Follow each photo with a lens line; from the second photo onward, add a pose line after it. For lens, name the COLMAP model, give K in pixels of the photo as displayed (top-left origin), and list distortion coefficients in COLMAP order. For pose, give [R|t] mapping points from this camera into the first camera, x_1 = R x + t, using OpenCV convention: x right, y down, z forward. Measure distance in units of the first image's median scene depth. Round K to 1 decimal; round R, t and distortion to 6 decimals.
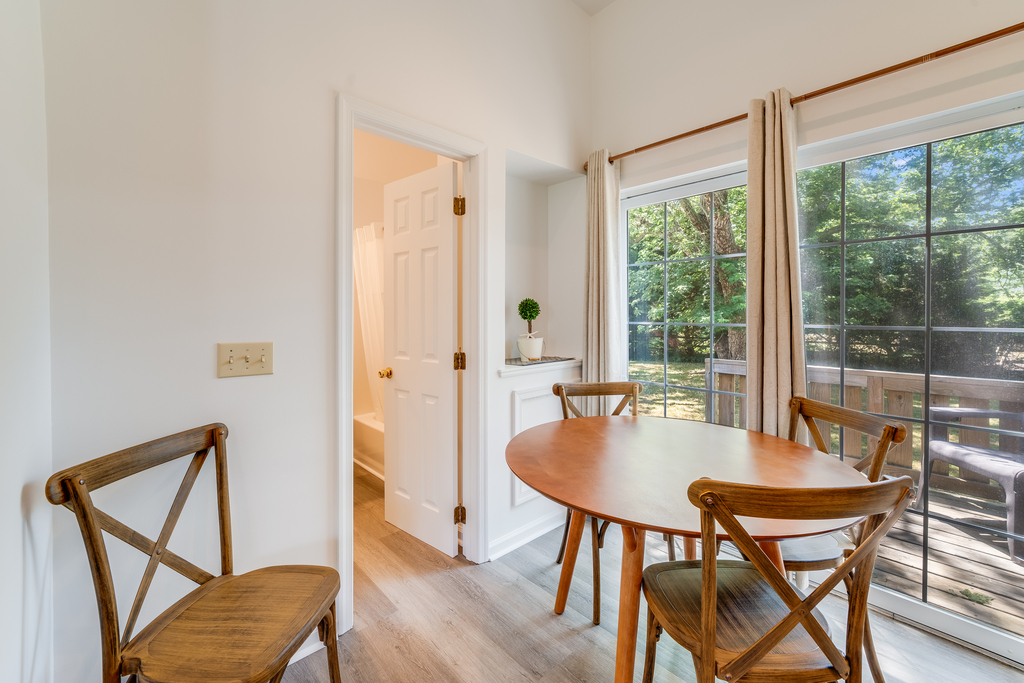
lens RADIAL K [[409.6, 0, 513.1], [0, 409.6, 315.8], [0, 0, 1]] dist [-0.007009, 0.002449]
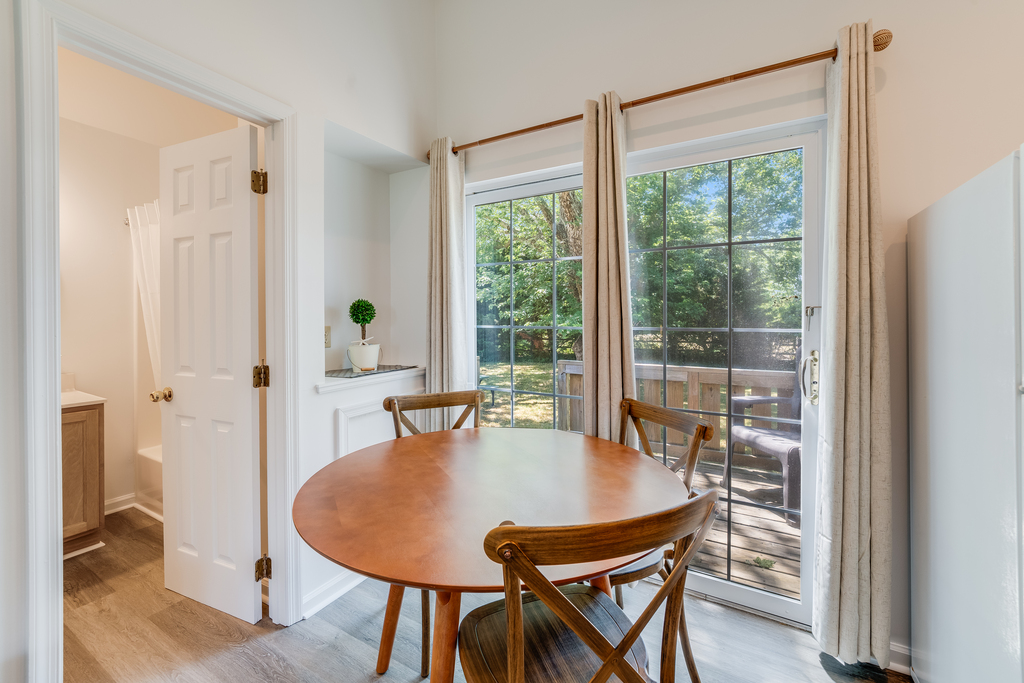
lens RADIAL K [[409.6, 0, 511.0], [0, 409.6, 317.1], [0, 0, 1]] dist [-0.007009, 0.002449]
pose [[0.954736, -0.001336, 0.297450, 0.093579], [0.002882, 0.999985, -0.004761, 0.000314], [-0.297439, 0.005403, 0.954725, 0.090902]]
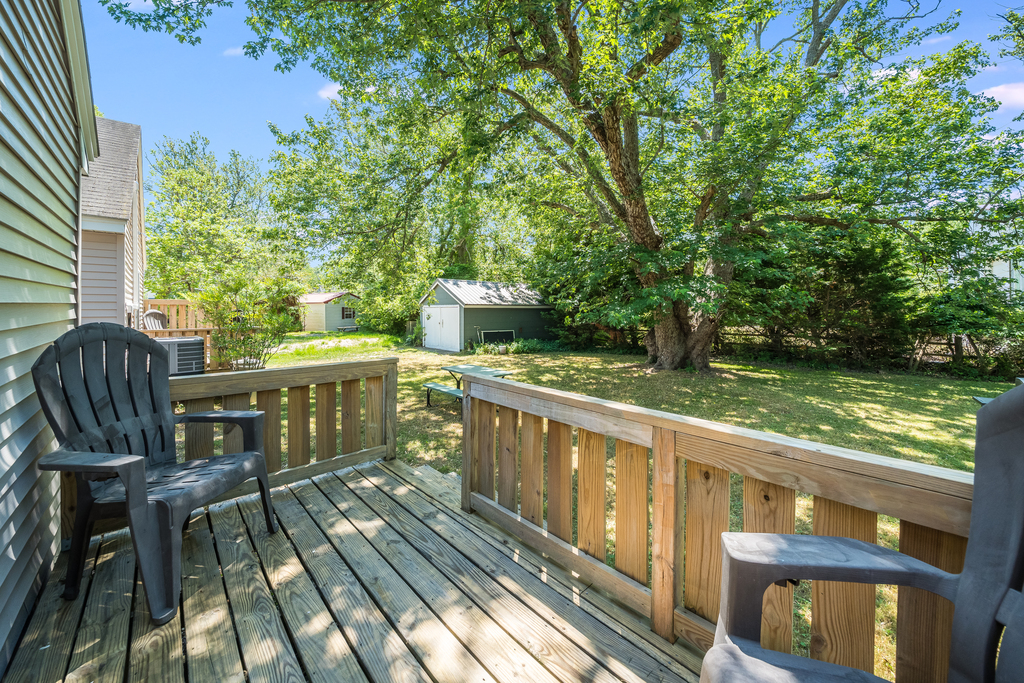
lens RADIAL K [[359.3, 0, 520.7], [0, 359.3, 306.5], [0, 0, 1]] dist [-0.019448, -0.000195]
pose [[0.999765, 0.002606, 0.021521, 1.024593], [-0.002454, 0.999972, -0.007064, 0.005054], [-0.021539, 0.007010, 0.999743, 0.830048]]
